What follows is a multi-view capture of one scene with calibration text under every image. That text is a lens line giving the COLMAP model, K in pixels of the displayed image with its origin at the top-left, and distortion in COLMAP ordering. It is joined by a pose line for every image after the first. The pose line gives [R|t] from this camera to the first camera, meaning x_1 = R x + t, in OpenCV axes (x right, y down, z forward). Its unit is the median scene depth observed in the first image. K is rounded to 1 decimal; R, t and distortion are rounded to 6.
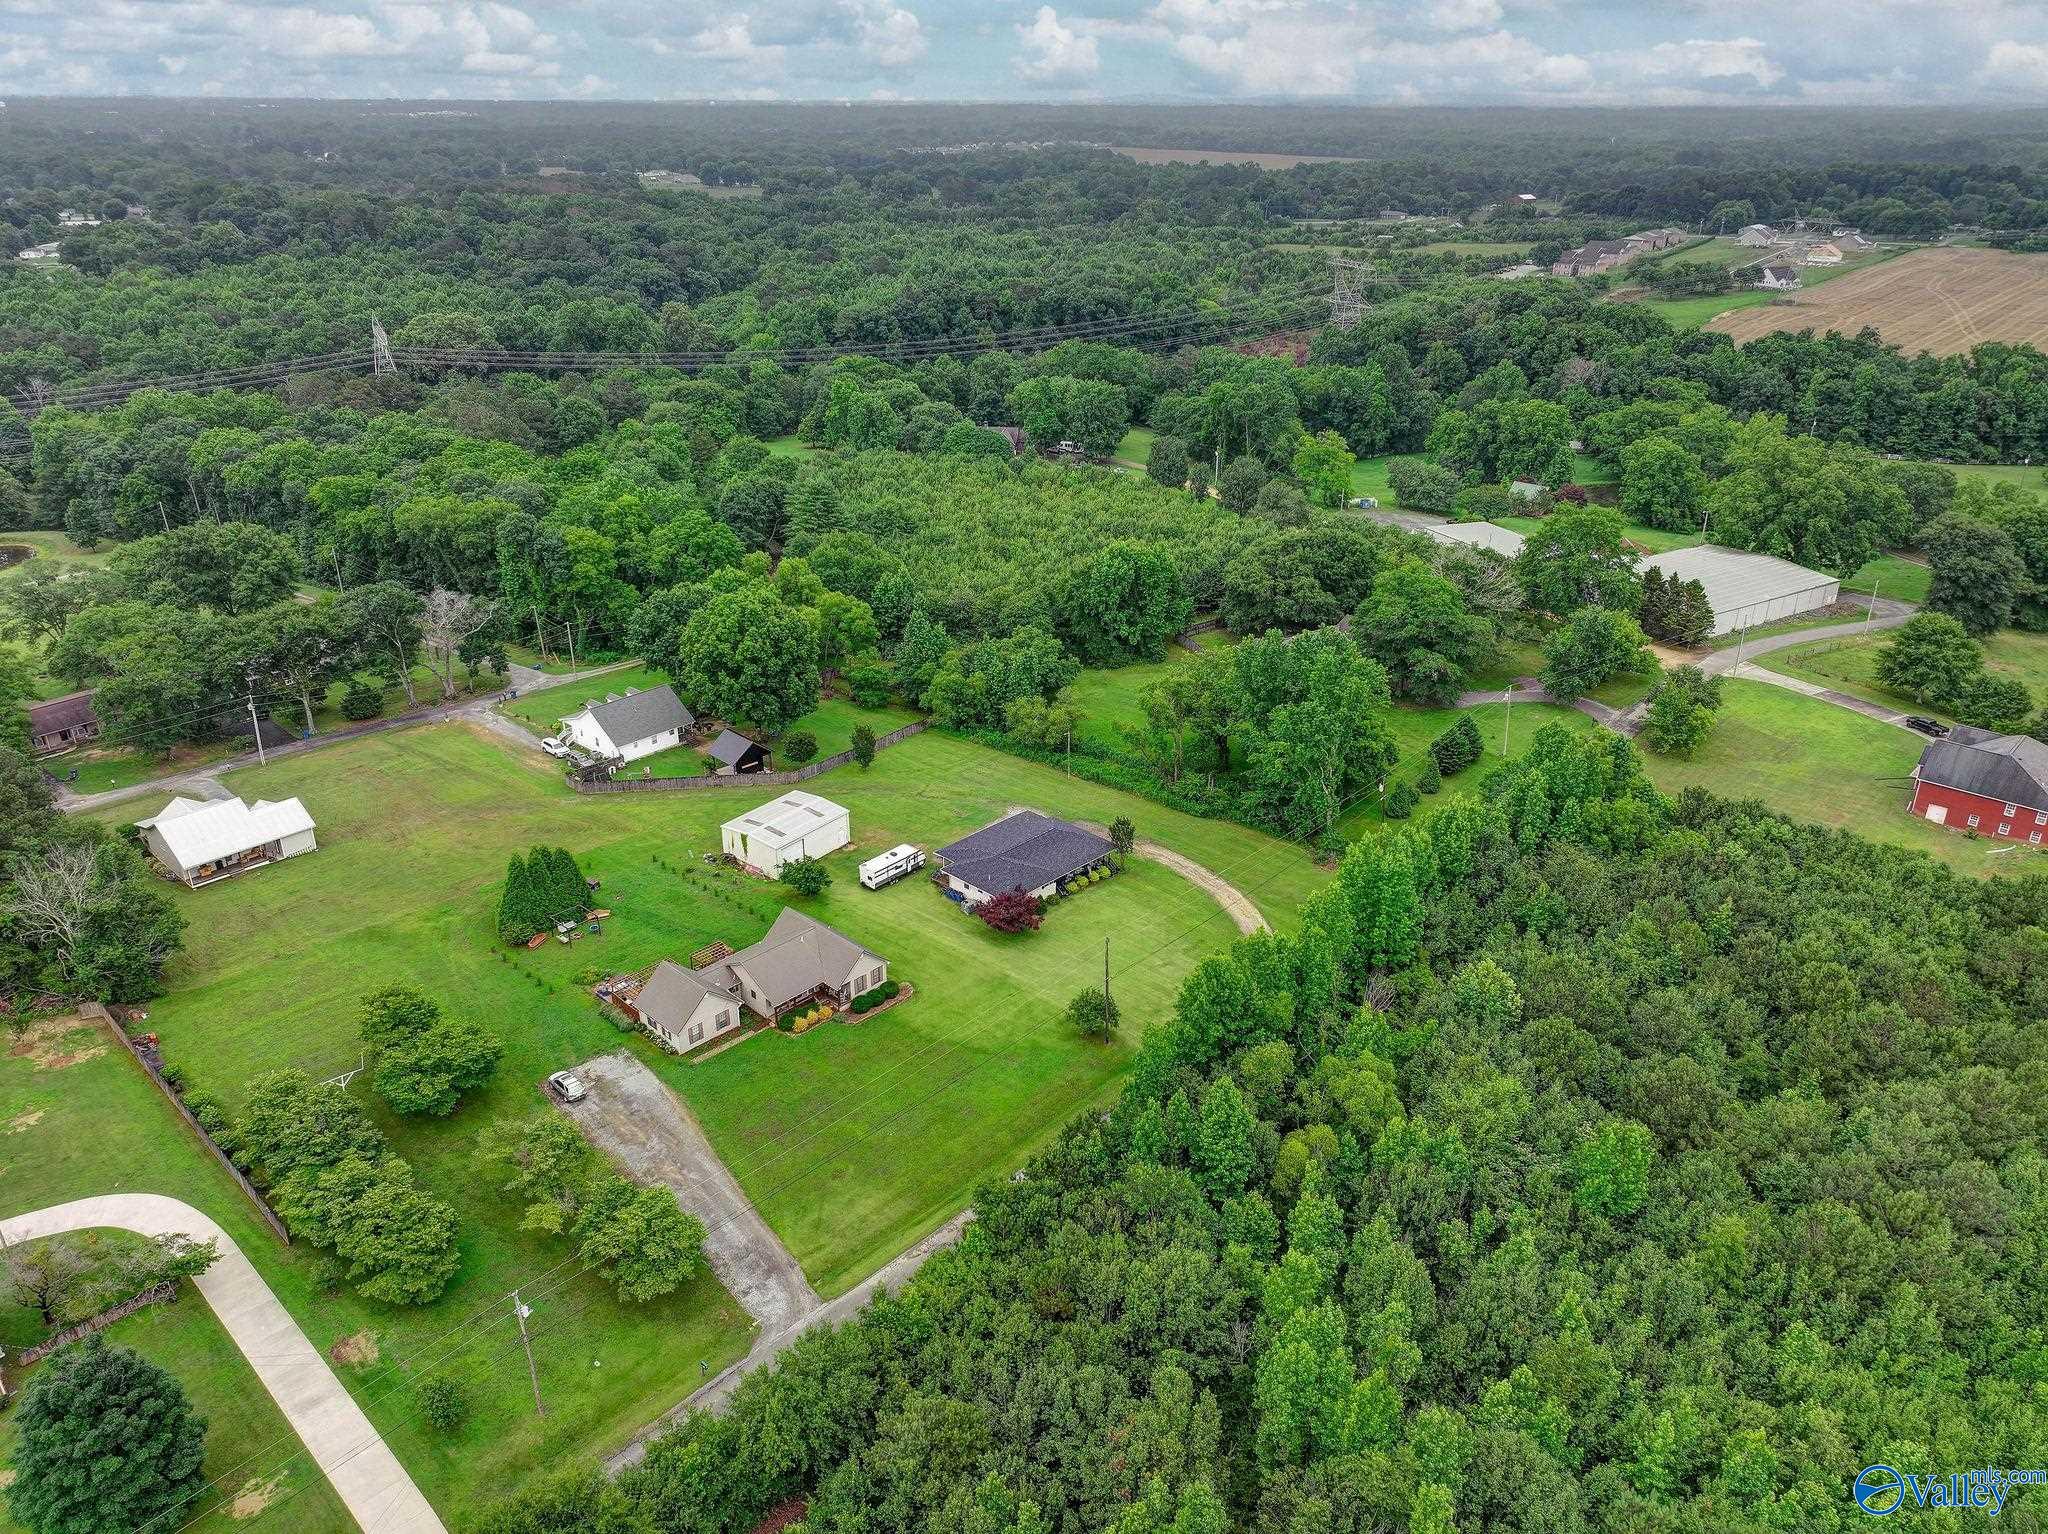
lens RADIAL K [[1437.2, 0, 1029.7], [0, 1437.2, 761.0], [0, 0, 1]] dist [0.005102, 0.007923]
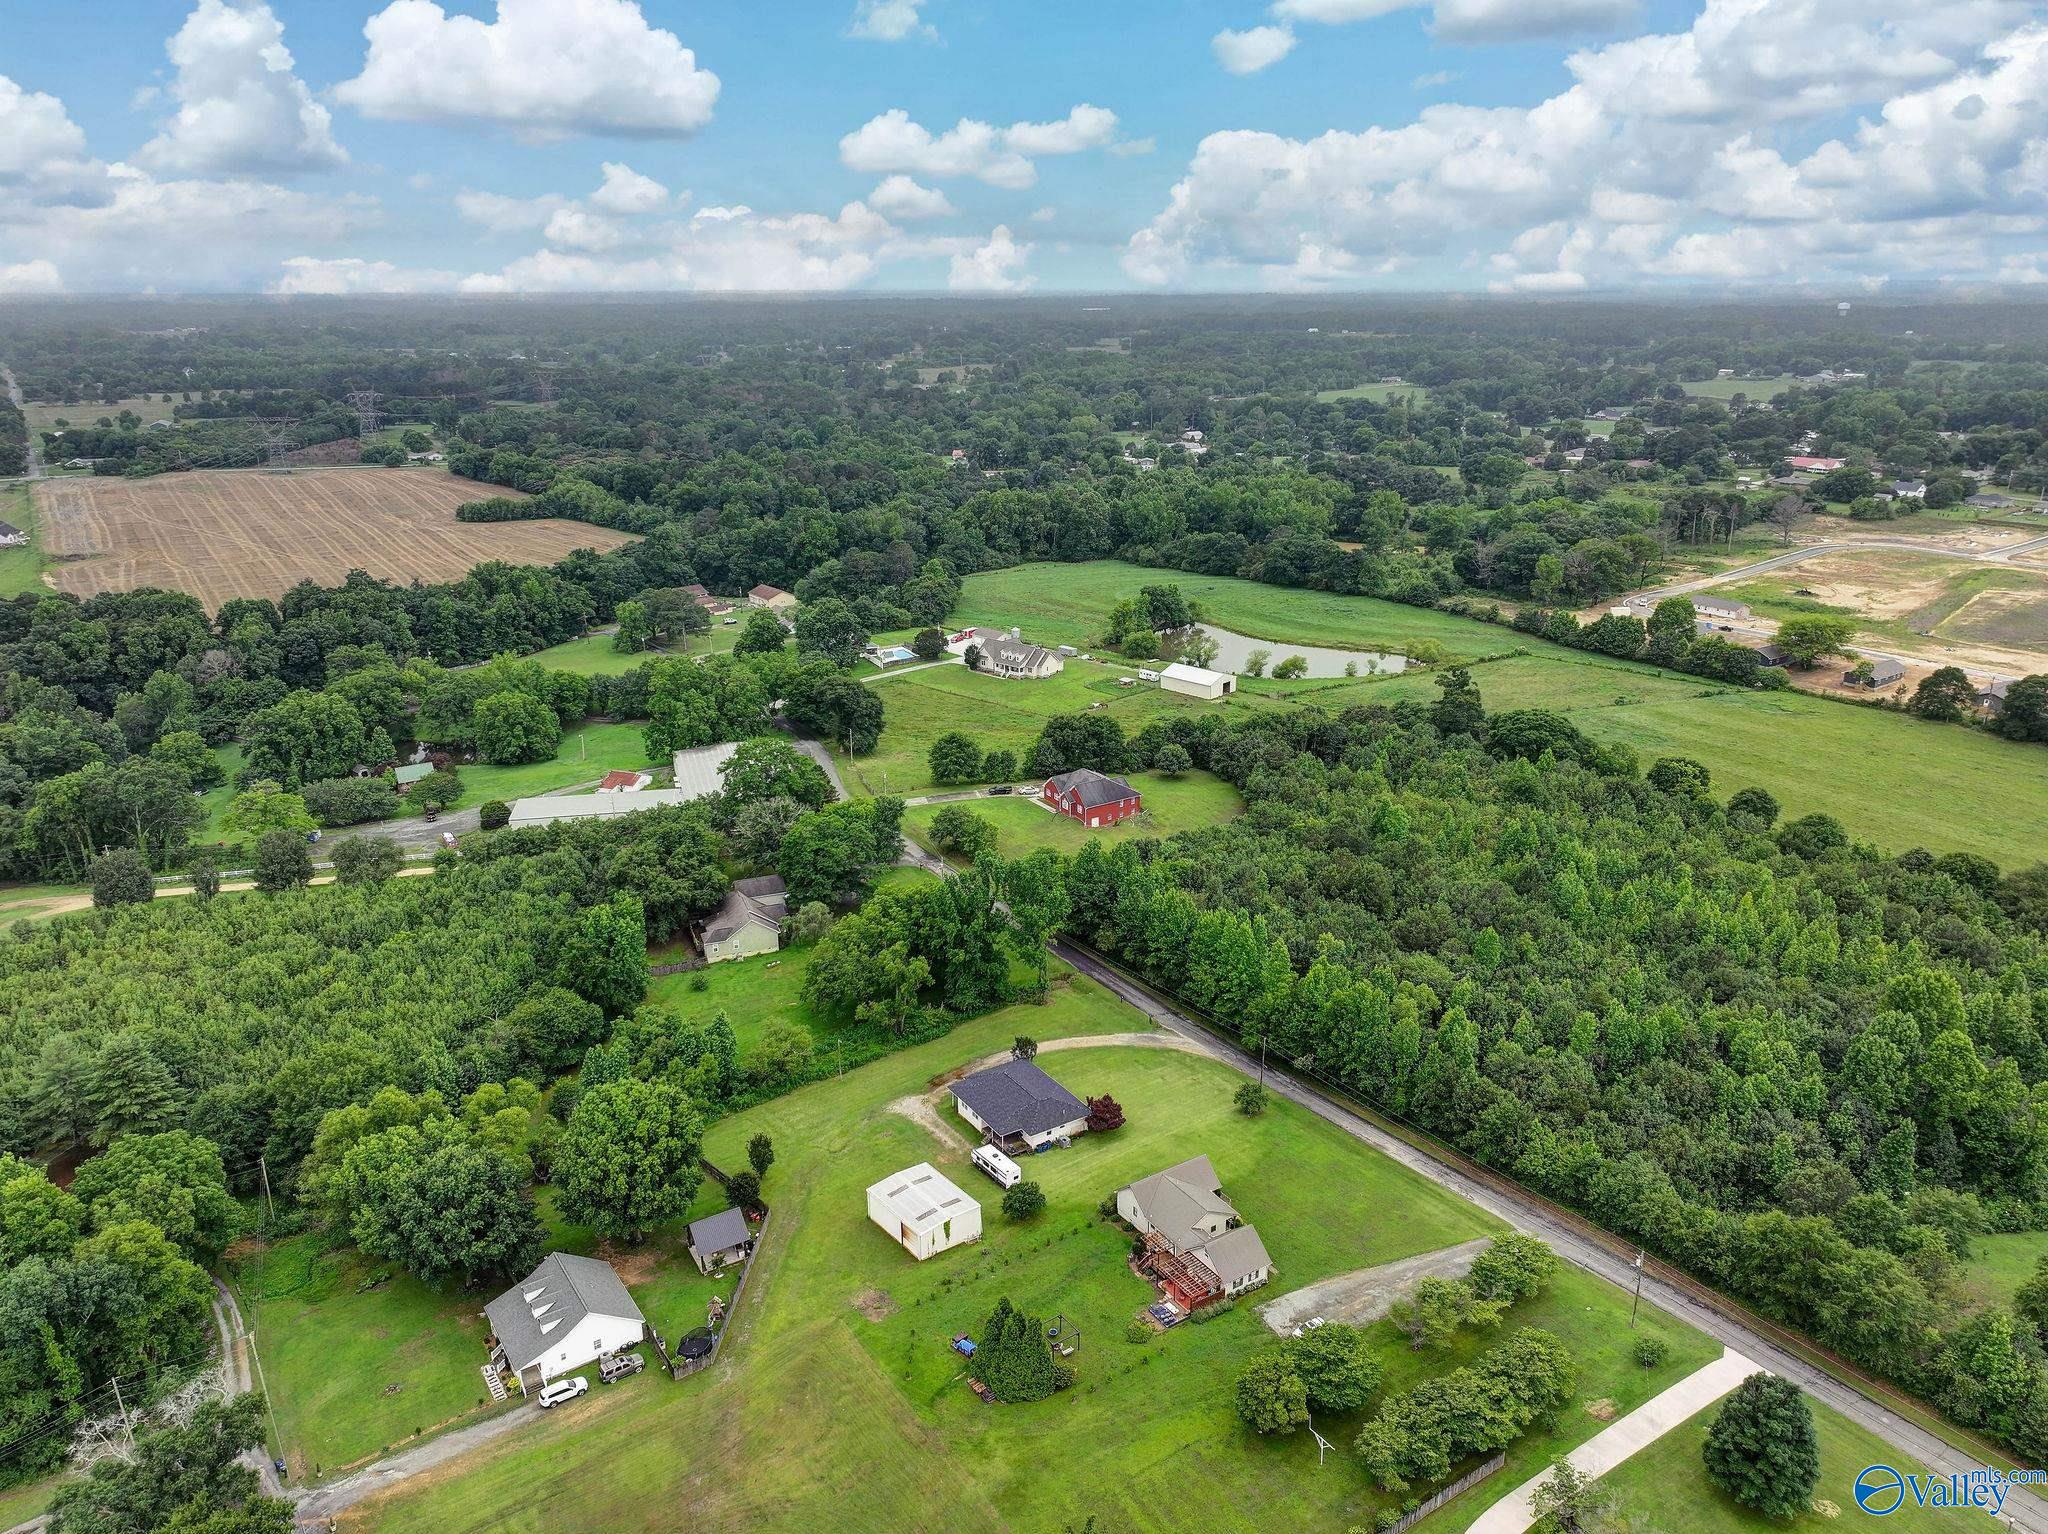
lens RADIAL K [[1425.0, 0, 1043.2], [0, 1425.0, 771.2], [0, 0, 1]] dist [0.017112, 0.001291]
pose [[0.221657, -0.316505, 0.922330, -1.121567], [0.401878, 0.891446, 0.209326, -0.467413], [-0.888460, 0.324266, 0.324792, 0.516100]]
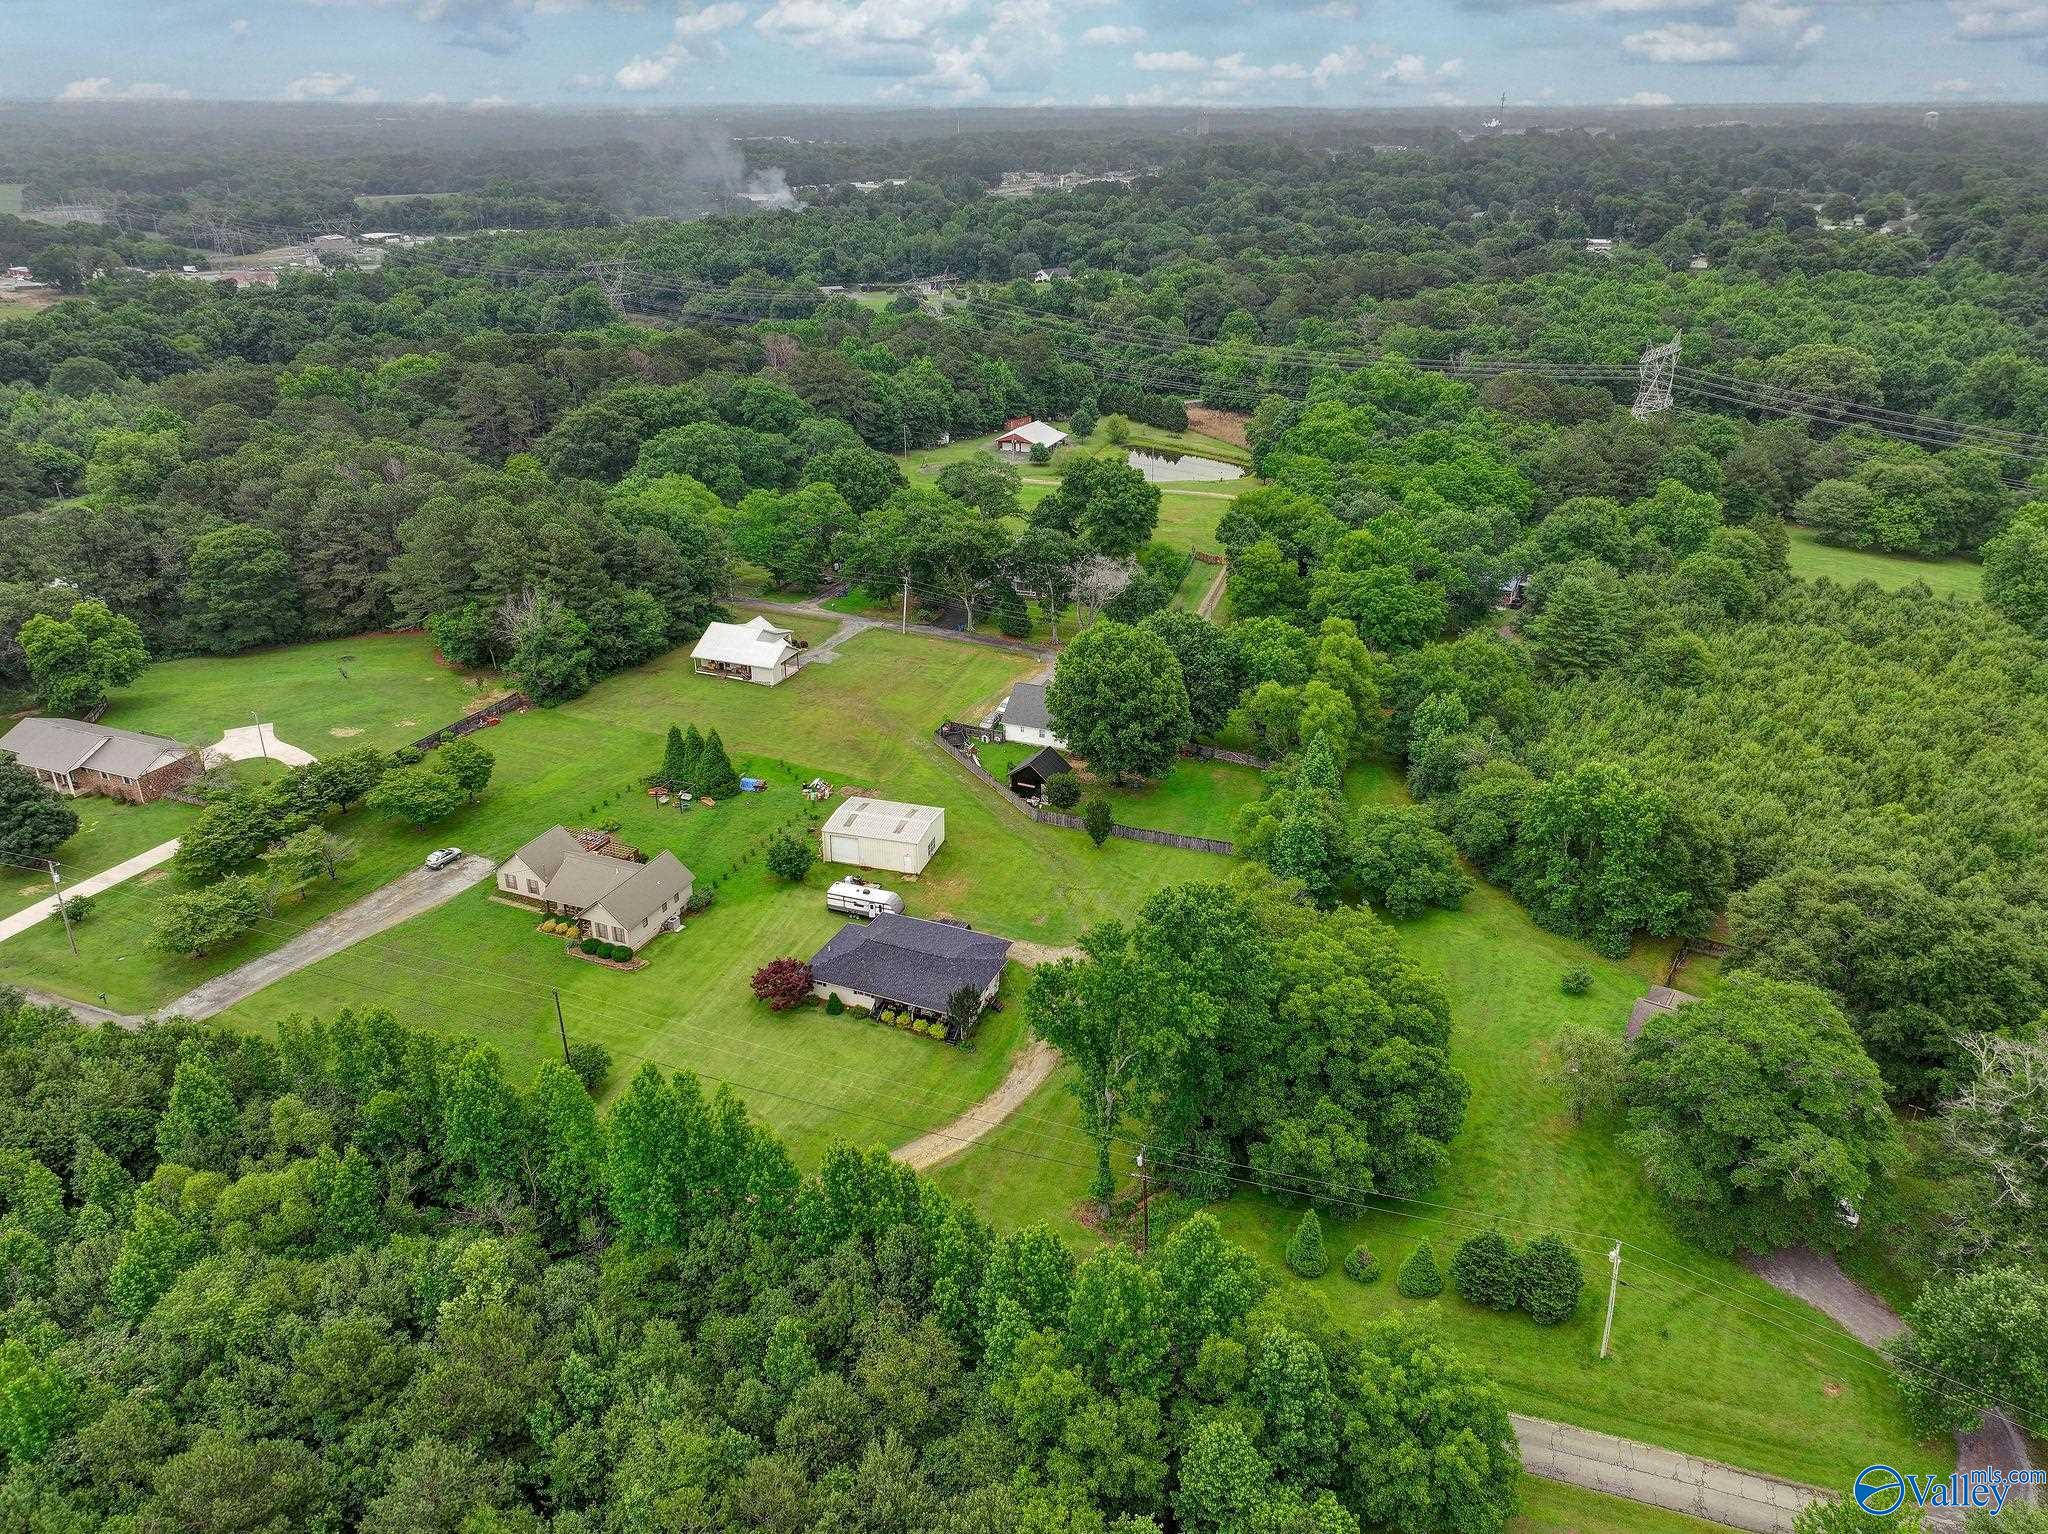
lens RADIAL K [[1437.2, 0, 1029.7], [0, 1437.2, 761.0], [0, 0, 1]] dist [0.005102, 0.007923]
pose [[0.365042, 0.387106, -0.846696, 0.760422], [-0.390523, 0.889245, 0.238191, -0.298220], [0.845125, 0.243704, 0.475785, 0.654340]]
